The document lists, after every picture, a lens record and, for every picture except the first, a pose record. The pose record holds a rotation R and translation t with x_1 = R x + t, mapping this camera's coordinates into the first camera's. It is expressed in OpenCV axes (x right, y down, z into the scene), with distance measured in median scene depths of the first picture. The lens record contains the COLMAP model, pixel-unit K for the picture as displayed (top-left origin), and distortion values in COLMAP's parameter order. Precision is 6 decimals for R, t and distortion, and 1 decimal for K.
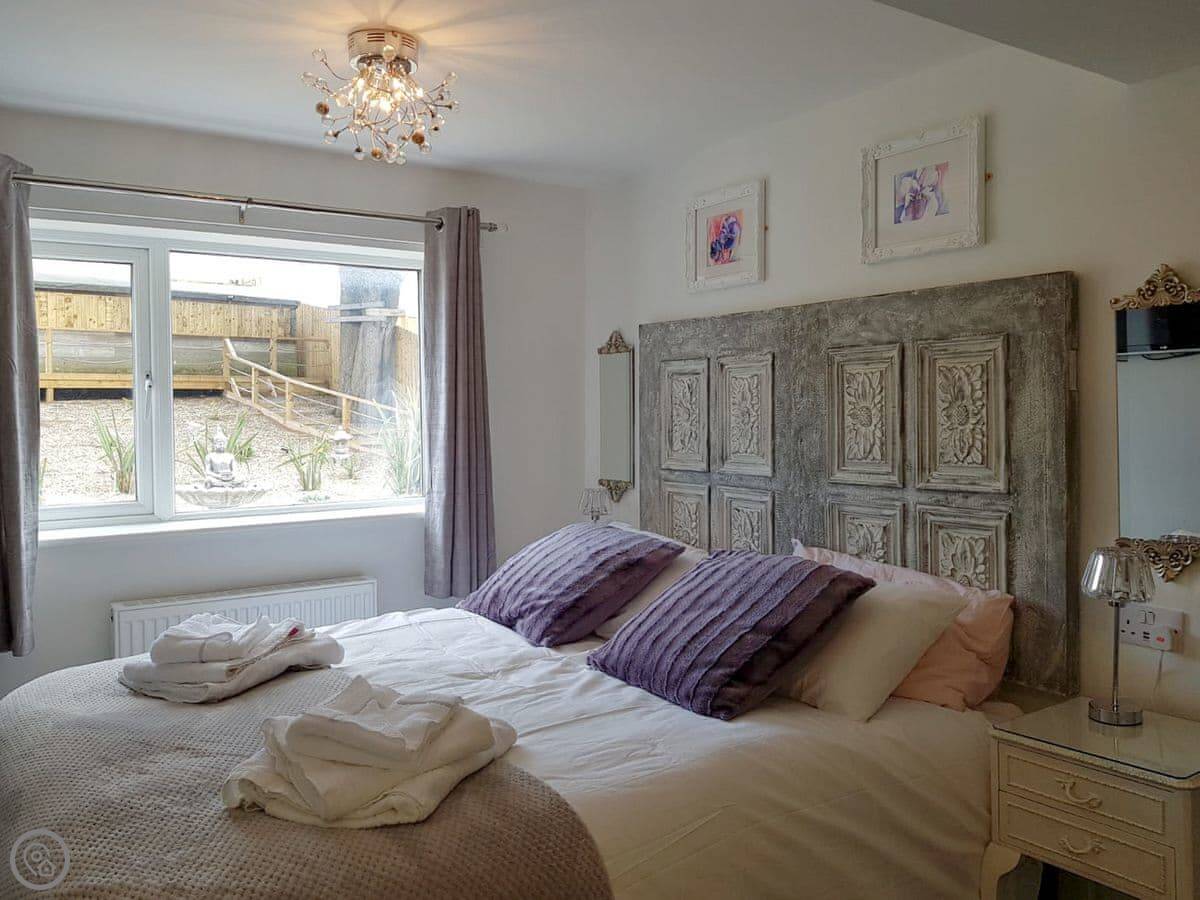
lens RADIAL K [[964.1, 0, 597.6], [0, 964.1, 428.4], [0, 0, 1]] dist [0.047657, -0.103642]
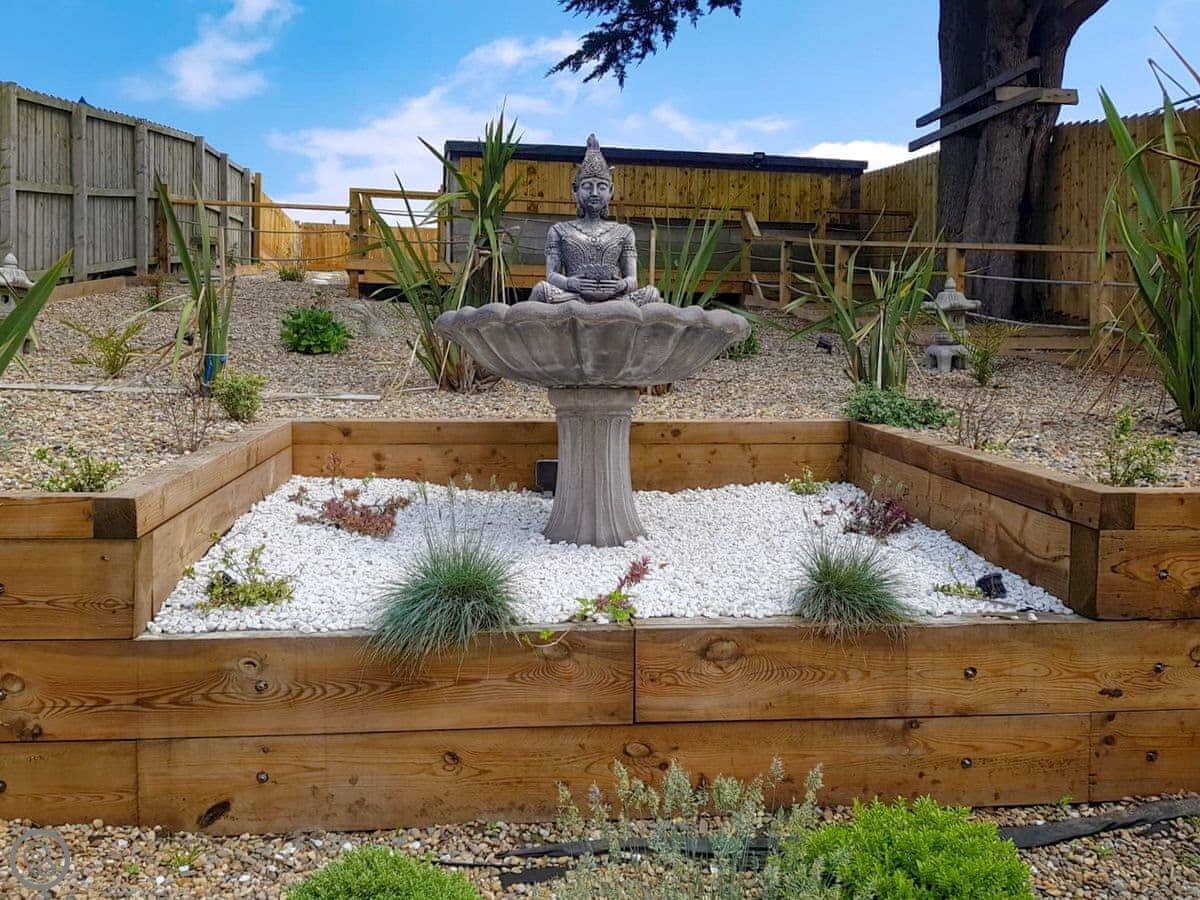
lens RADIAL K [[964.1, 0, 597.6], [0, 964.1, 428.4], [0, 0, 1]] dist [0.047657, -0.103642]
pose [[0.841764, 0.012133, -0.539709, -0.133797], [-0.022522, 0.999666, -0.012654, 0.058419], [0.539376, 0.022807, 0.841756, 0.450337]]
